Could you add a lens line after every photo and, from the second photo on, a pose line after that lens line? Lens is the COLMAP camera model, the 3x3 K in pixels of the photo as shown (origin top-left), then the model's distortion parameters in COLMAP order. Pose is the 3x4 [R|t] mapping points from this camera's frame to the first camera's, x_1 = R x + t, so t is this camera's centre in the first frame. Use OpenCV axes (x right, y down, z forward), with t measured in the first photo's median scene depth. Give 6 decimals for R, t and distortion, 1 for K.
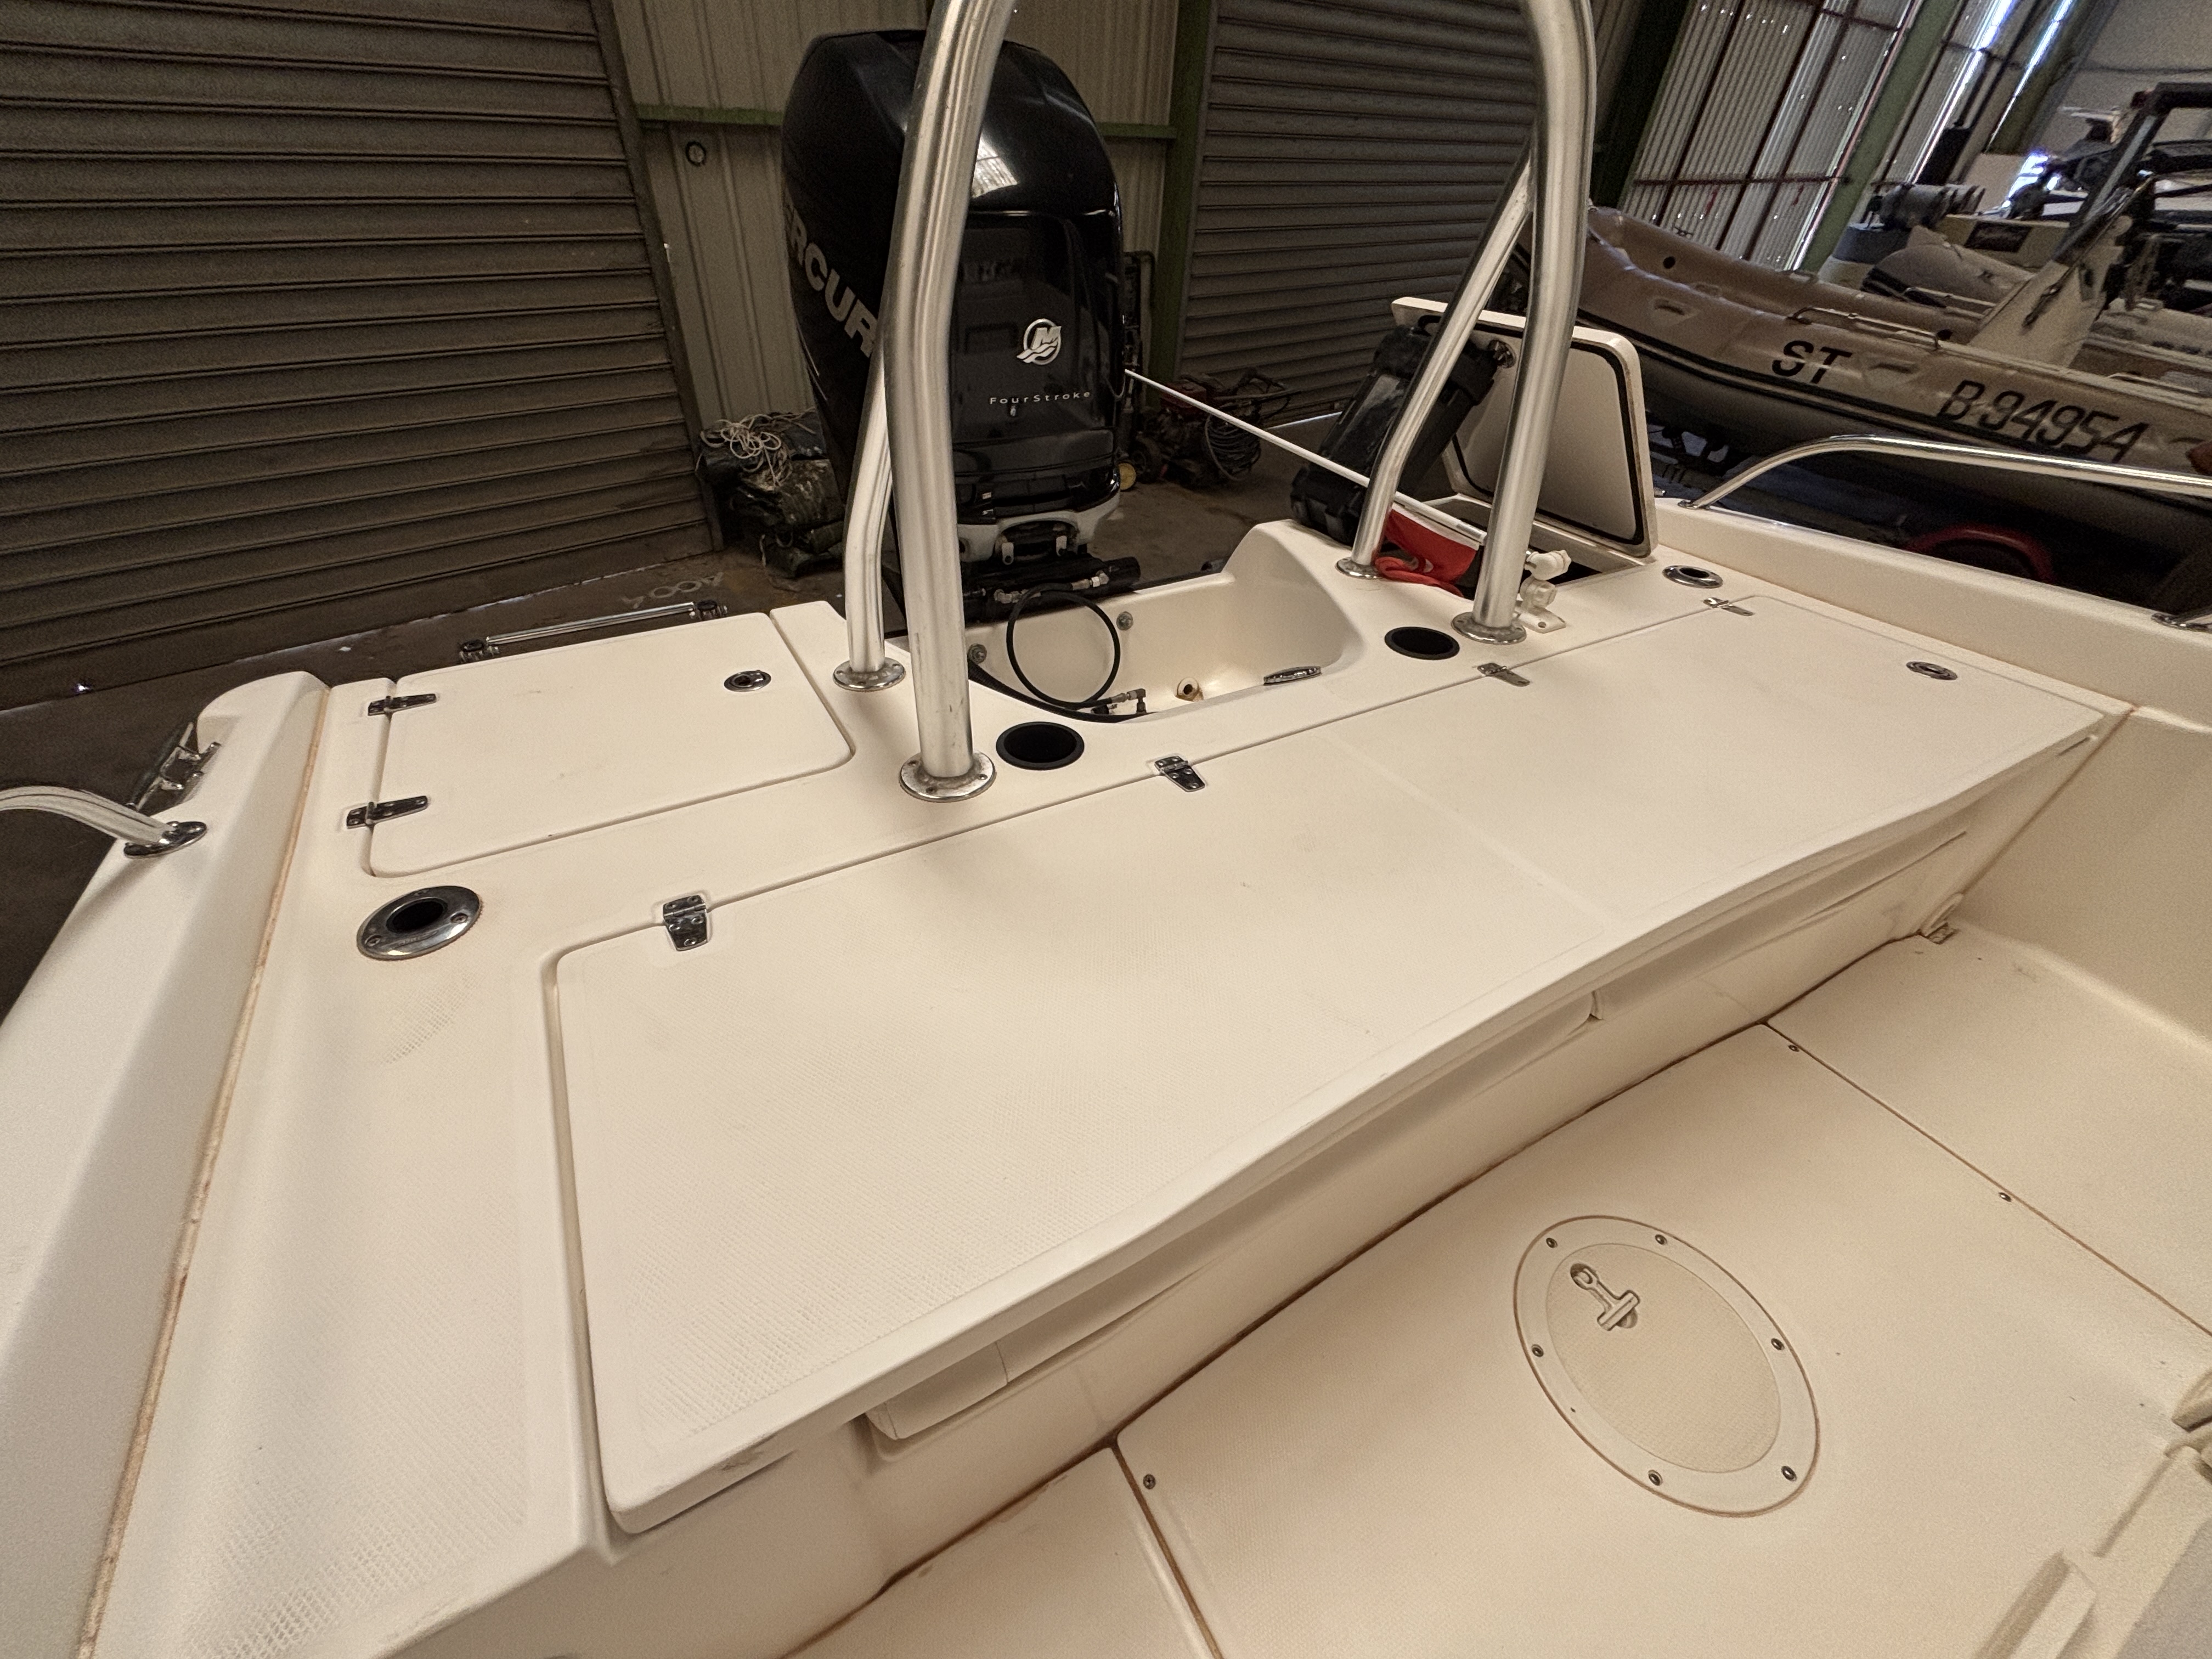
lens RADIAL K [[889.9, 0, 1102.8], [0, 889.9, 822.0], [0, 0, 1]] dist [0.000279, 0.000204]
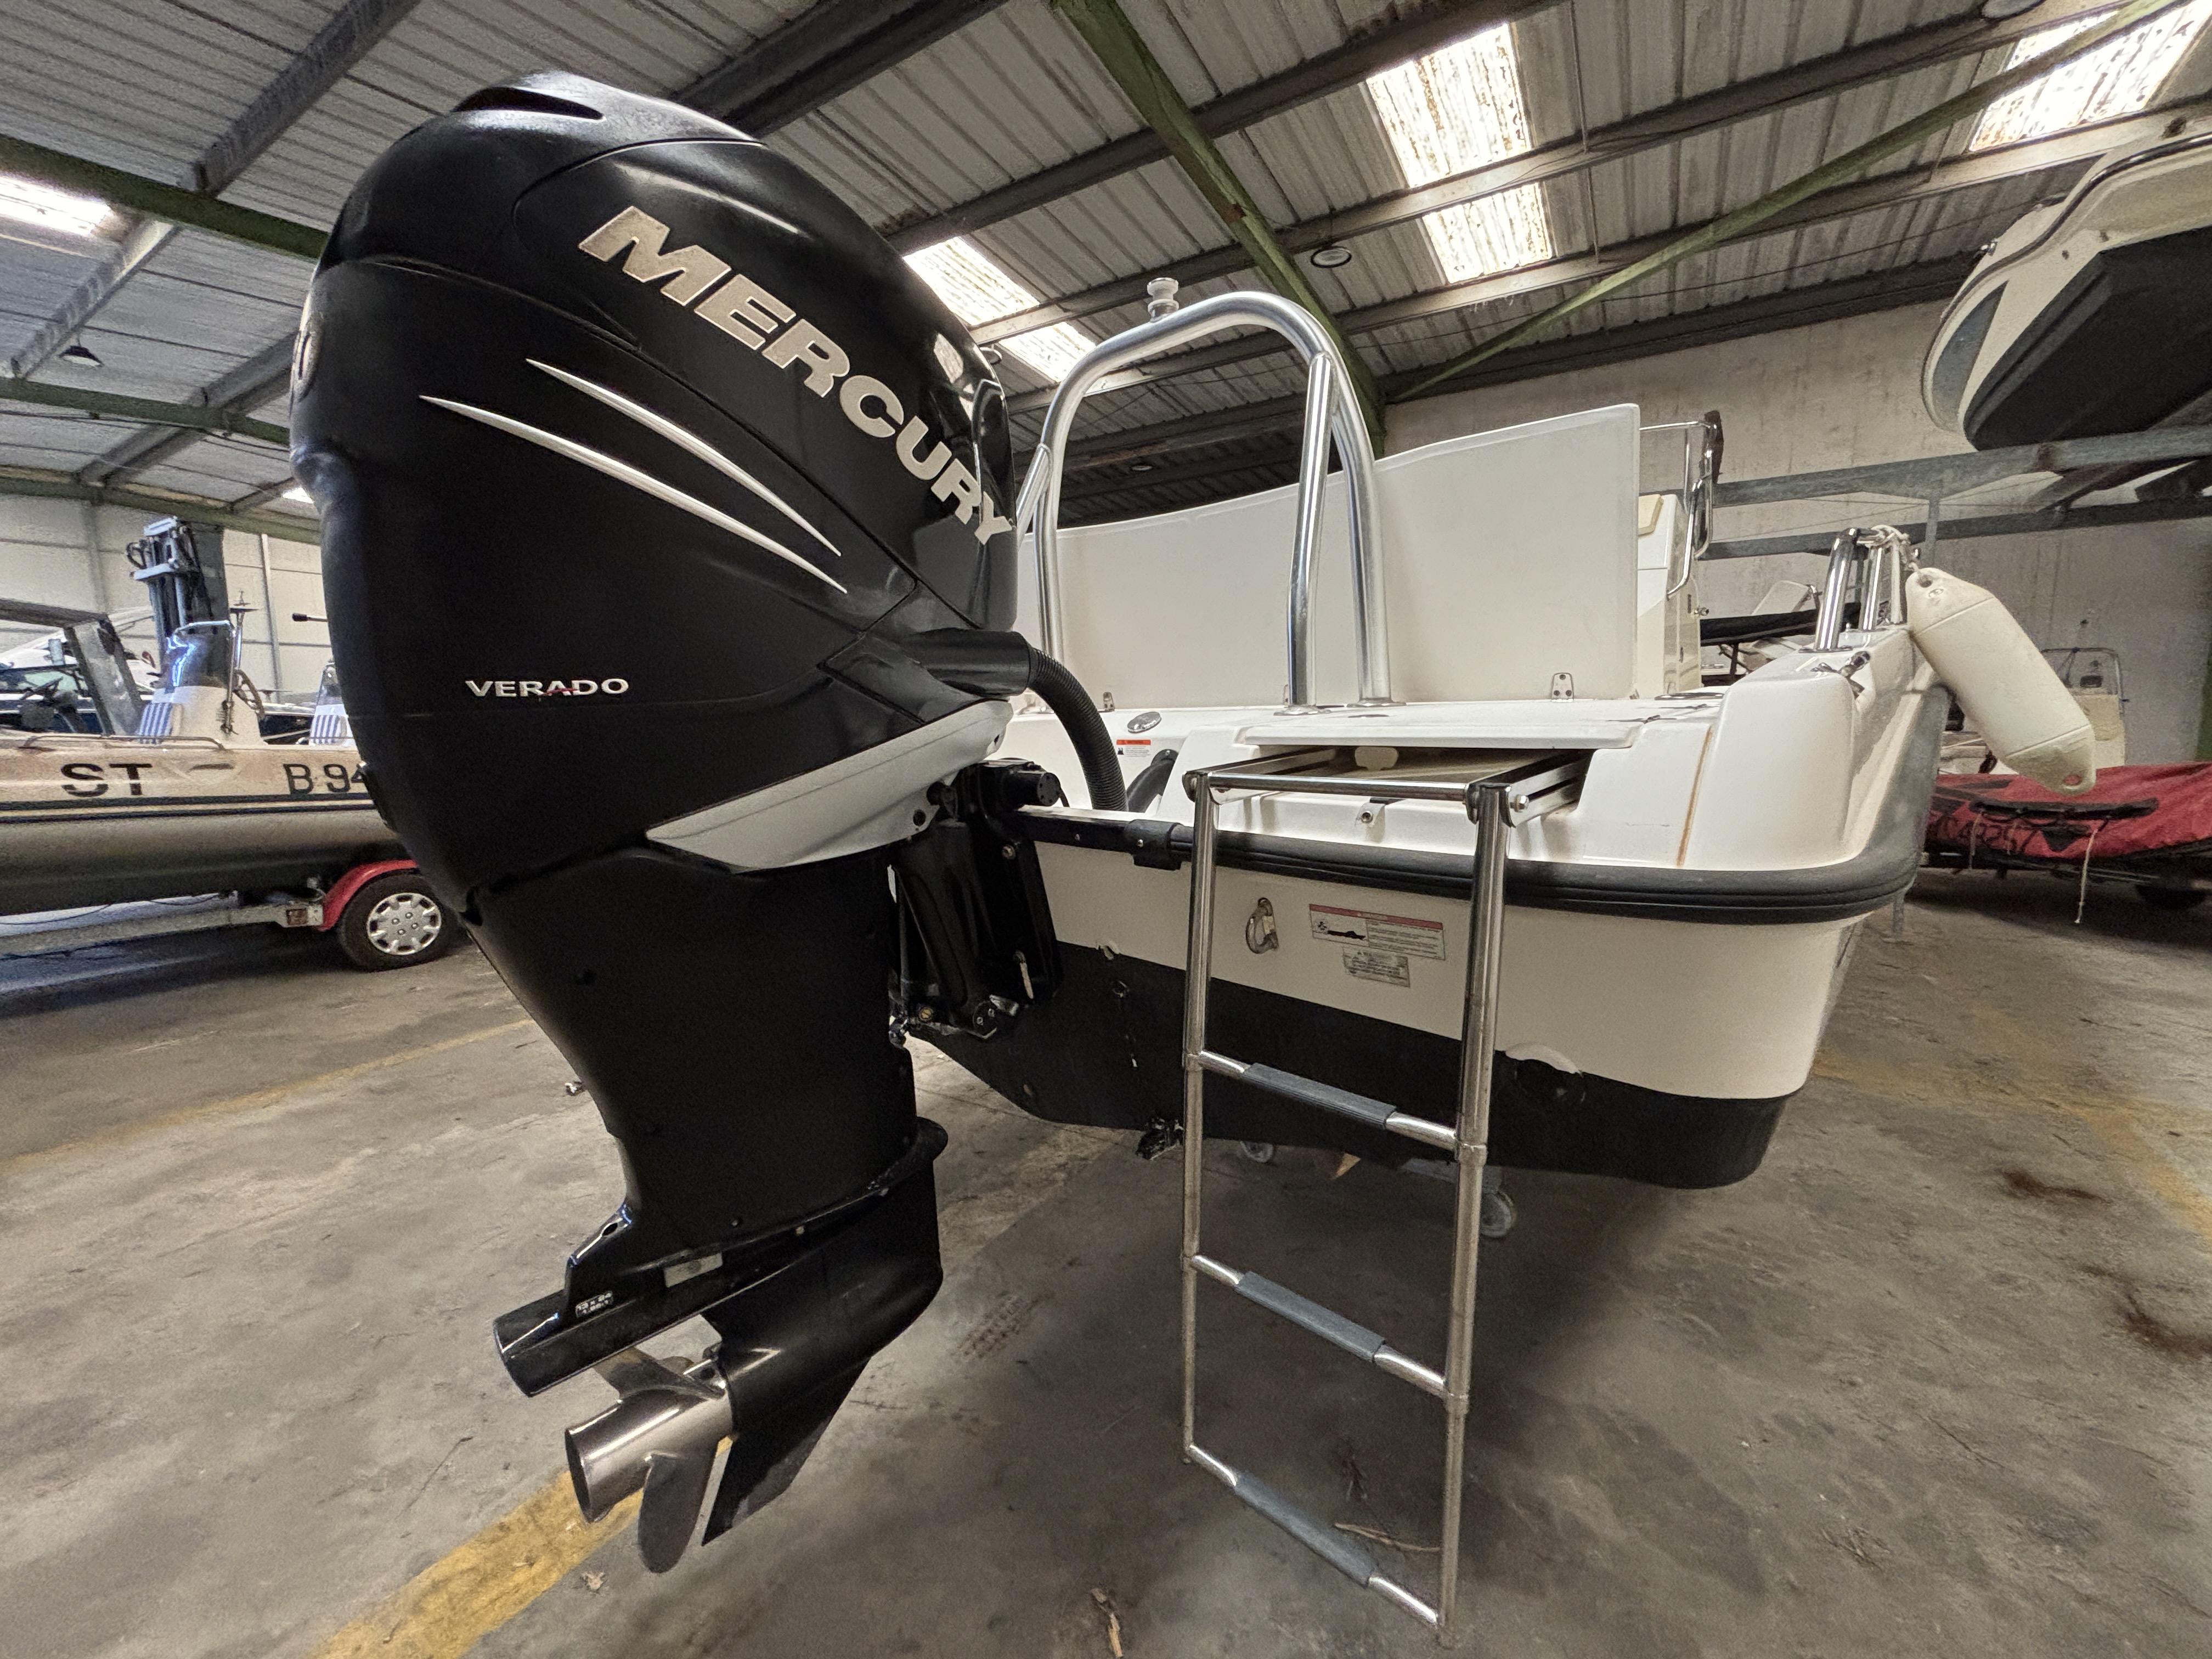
lens RADIAL K [[894.4, 0, 1102.8], [0, 894.4, 821.1], [0, 0, 1]] dist [0.001364, -0.000063]
pose [[-0.301509, -0.154102, 0.940928, -0.381090], [0.598381, 0.737727, 0.312567, -0.169867], [-0.742315, 0.657275, -0.130220, 0.405071]]
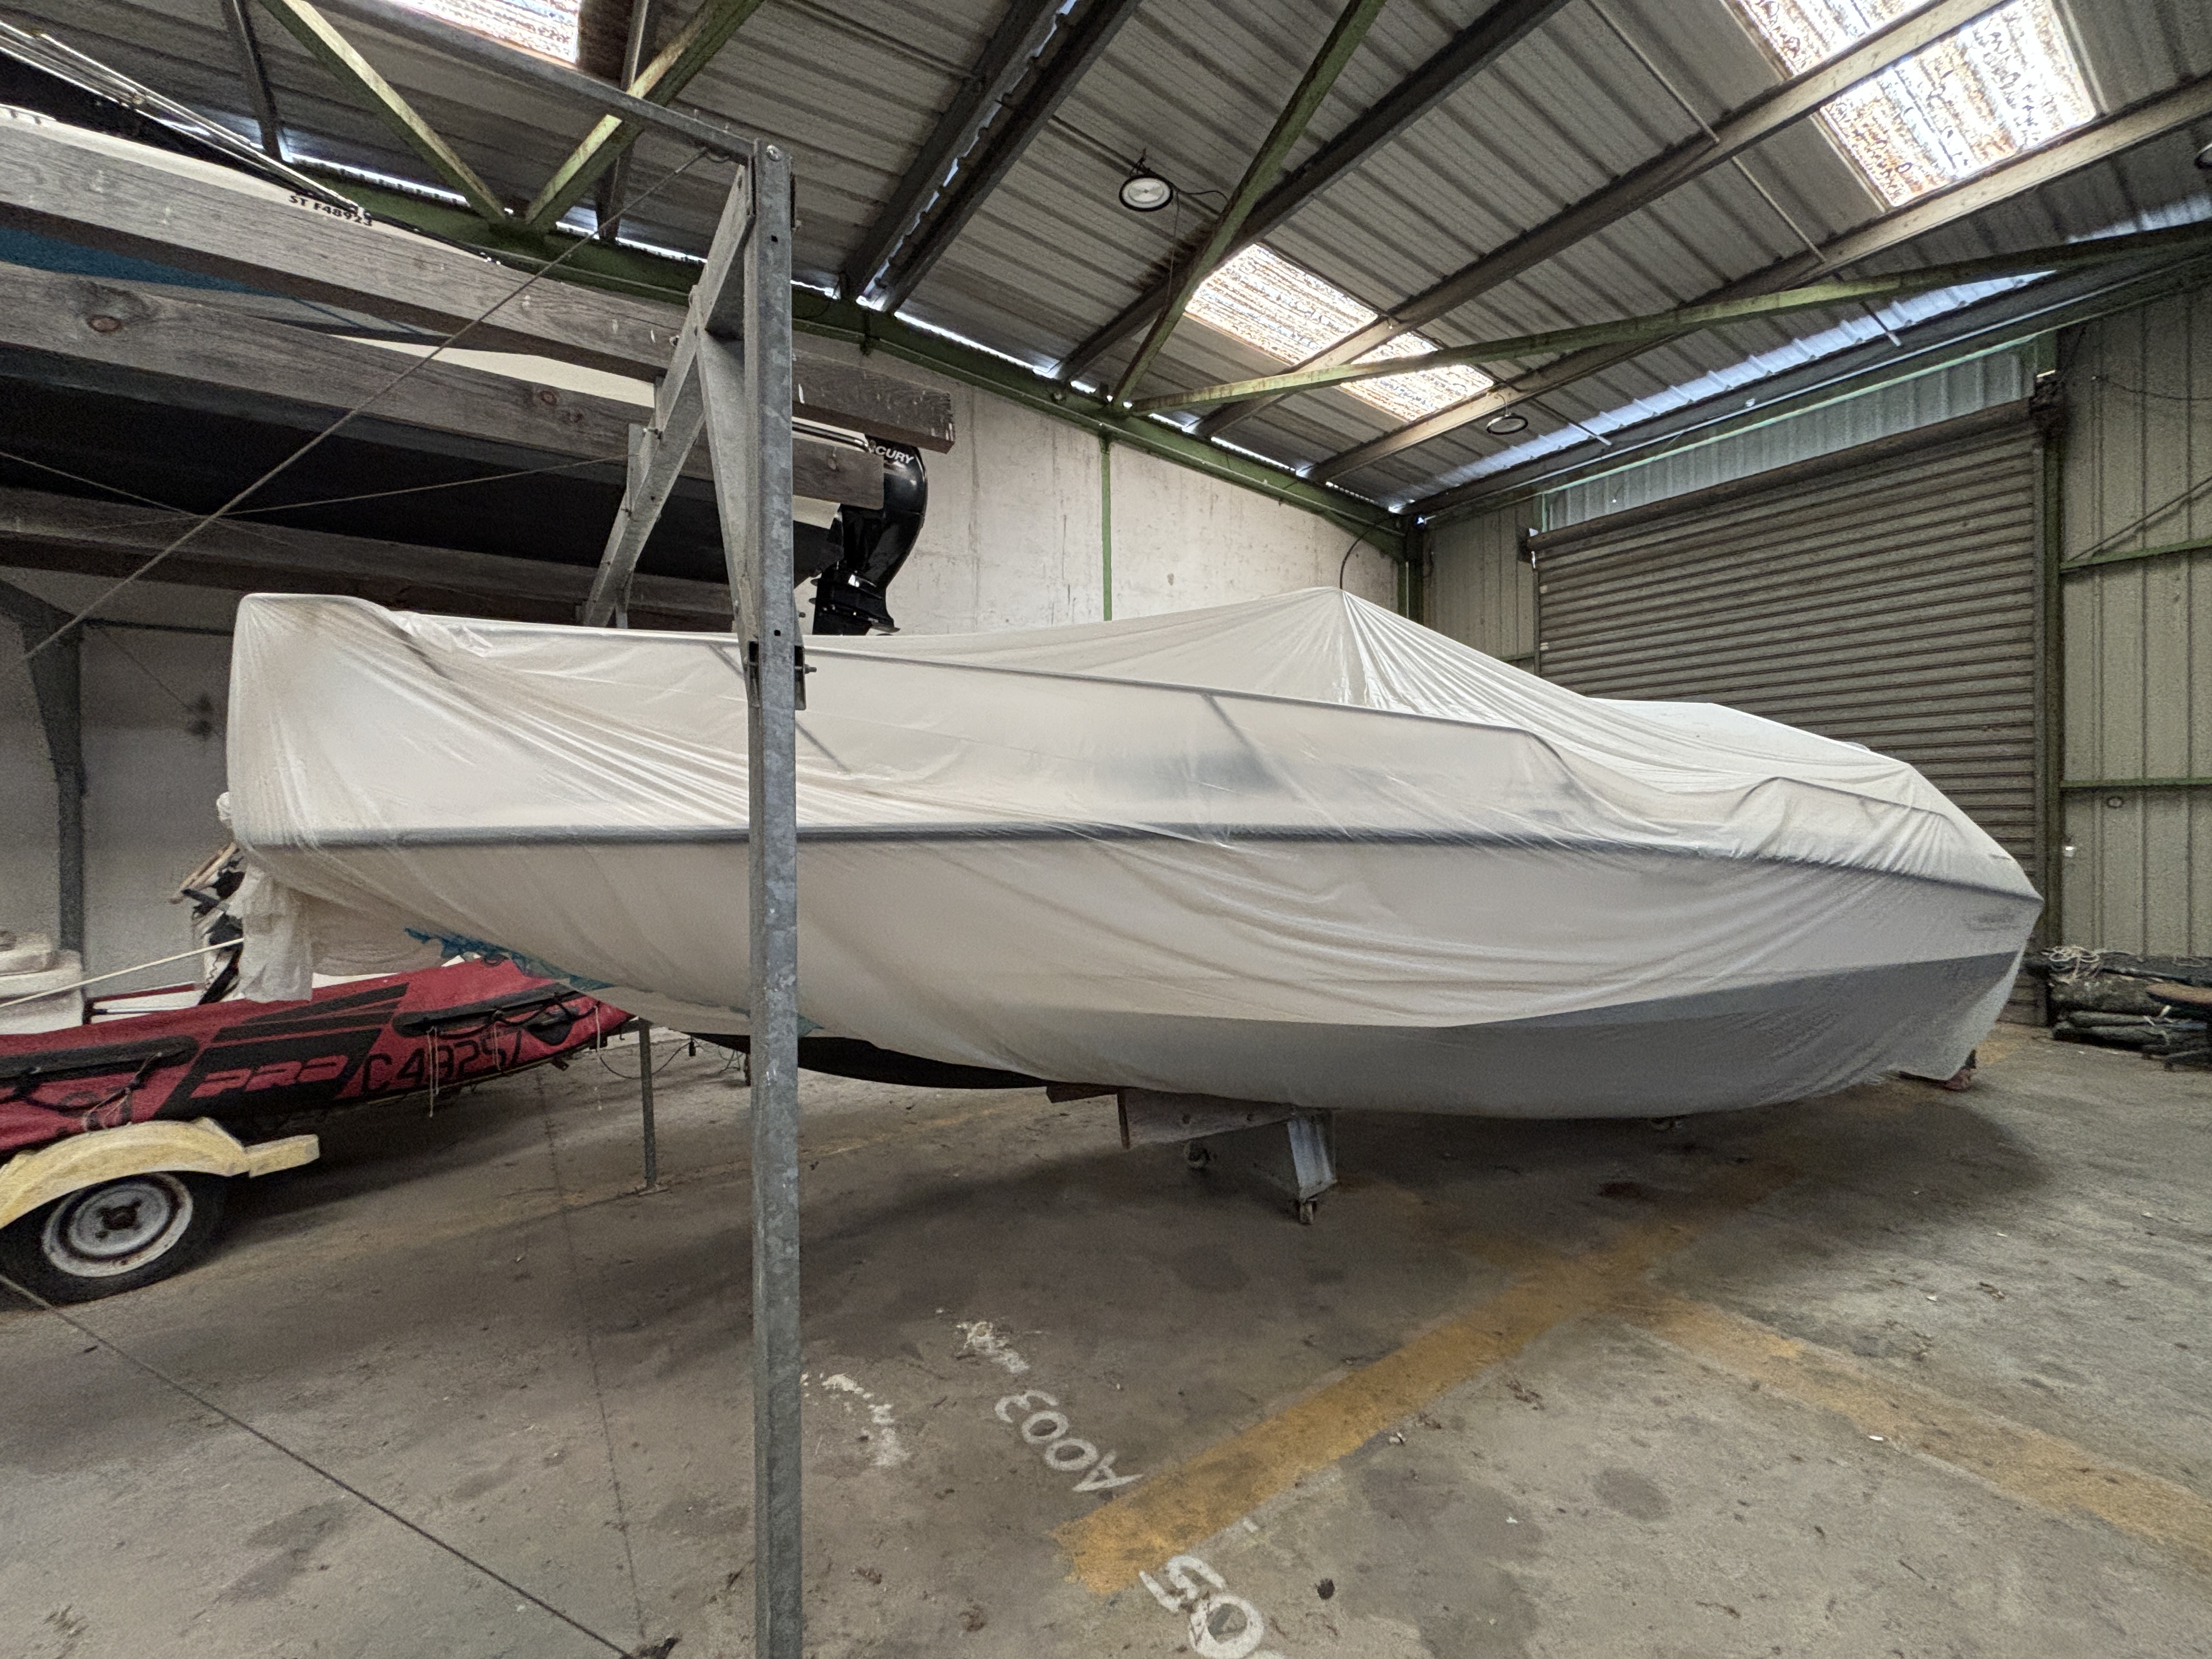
lens RADIAL K [[894.3, 0, 1101.7], [0, 894.3, 823.2], [0, 0, 1]] dist [-0.000488, -0.000213]
pose [[-0.109450, -0.048434, -0.992812, 1.282002], [-0.624265, 0.780607, 0.030739, 0.368389], [0.773507, 0.623142, -0.115674, -0.215571]]
